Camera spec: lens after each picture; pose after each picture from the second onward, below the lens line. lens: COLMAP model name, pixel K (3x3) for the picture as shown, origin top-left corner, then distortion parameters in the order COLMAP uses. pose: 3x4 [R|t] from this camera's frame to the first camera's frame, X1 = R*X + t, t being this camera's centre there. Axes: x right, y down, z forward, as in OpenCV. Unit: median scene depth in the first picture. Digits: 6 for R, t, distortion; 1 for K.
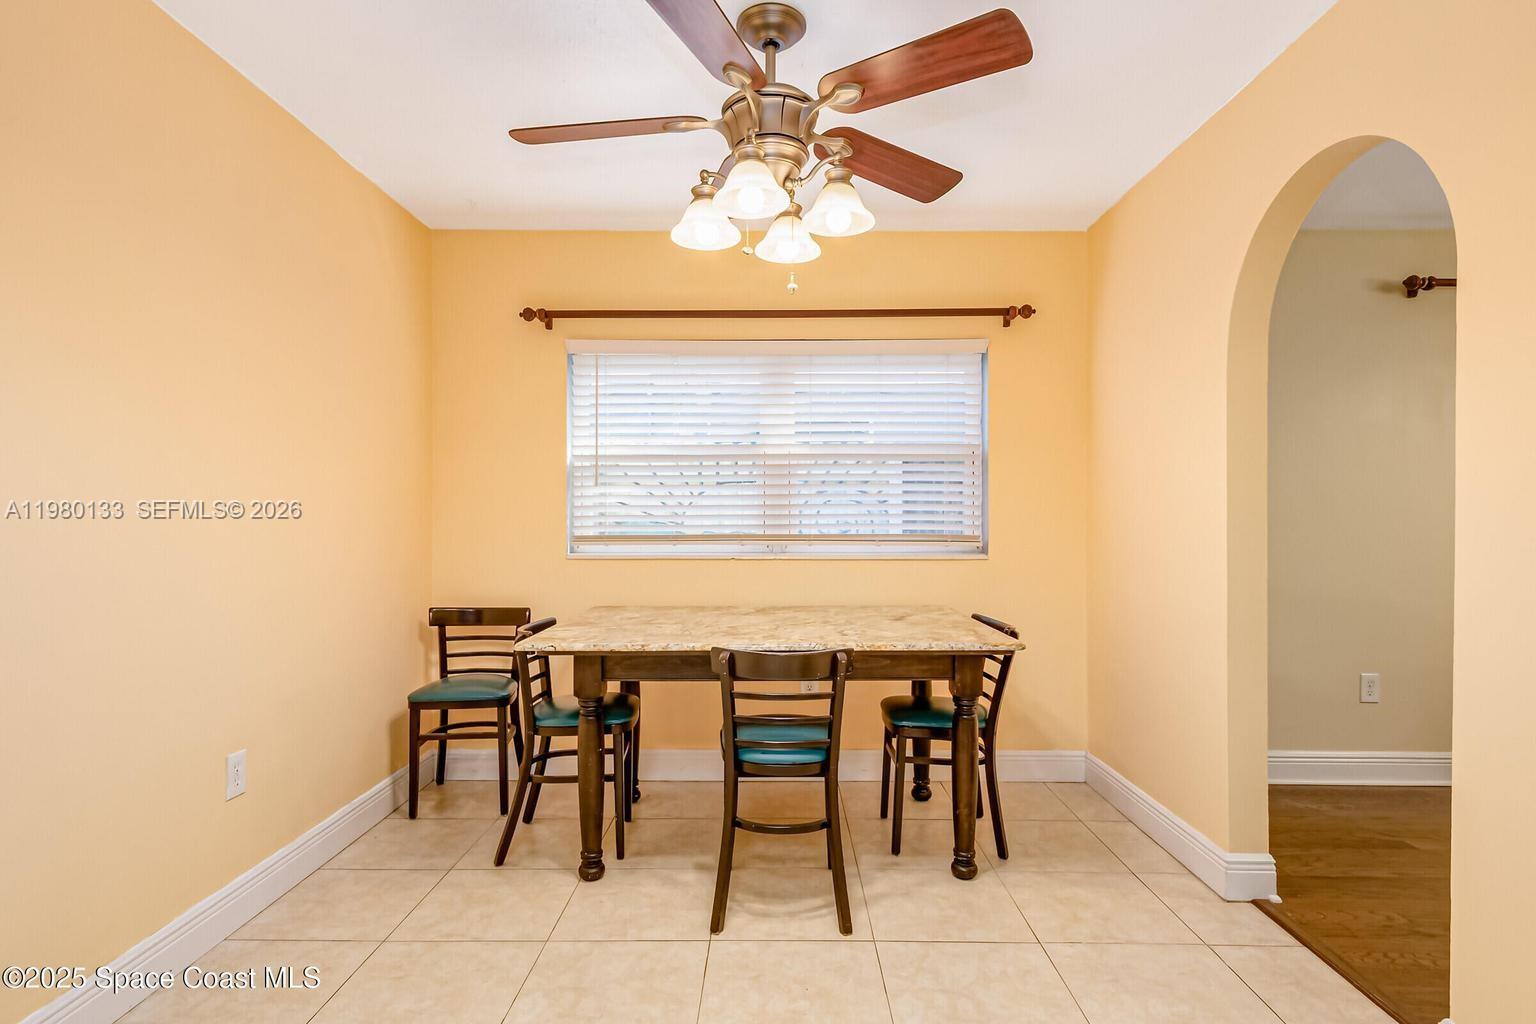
lens RADIAL K [[809.8, 0, 768.0], [0, 809.8, 512.0], [0, 0, 1]] dist [0.001985, -0.000054]
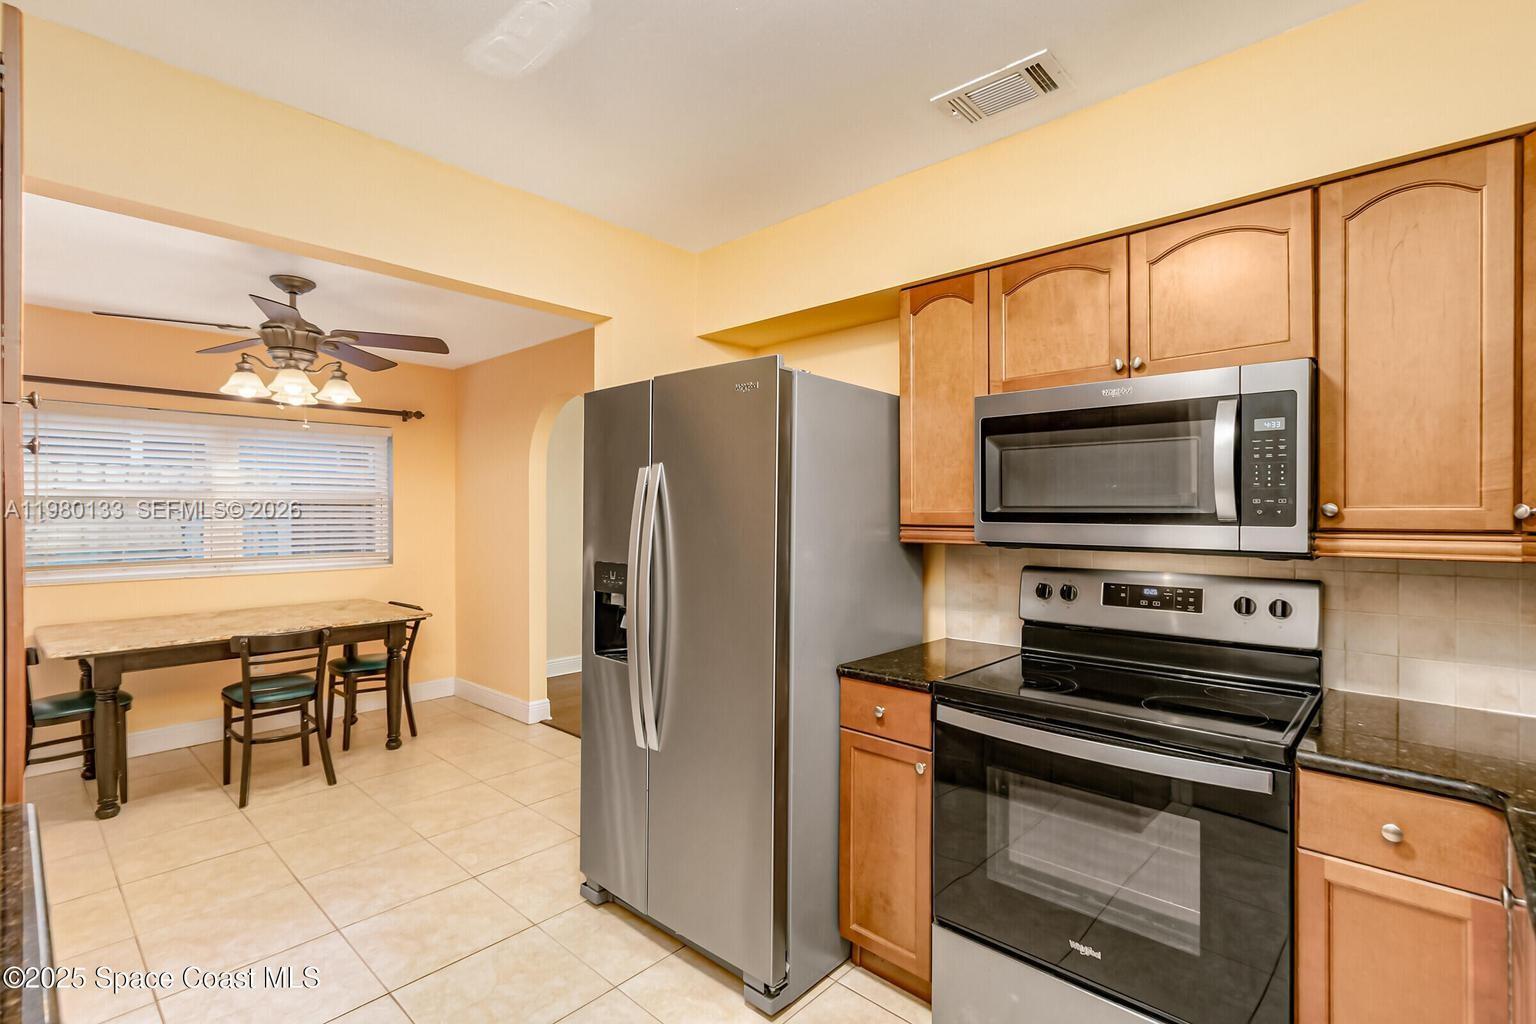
lens RADIAL K [[706.5, 0, 768.0], [0, 706.5, 512.0], [0, 0, 1]] dist [-0.000736, -0.000641]
pose [[0.675854, -0.002737, 0.737031, -0.359711], [-0.001005, 0.999989, 0.004635, -0.081936], [-0.737035, -0.003873, 0.675843, -0.683888]]
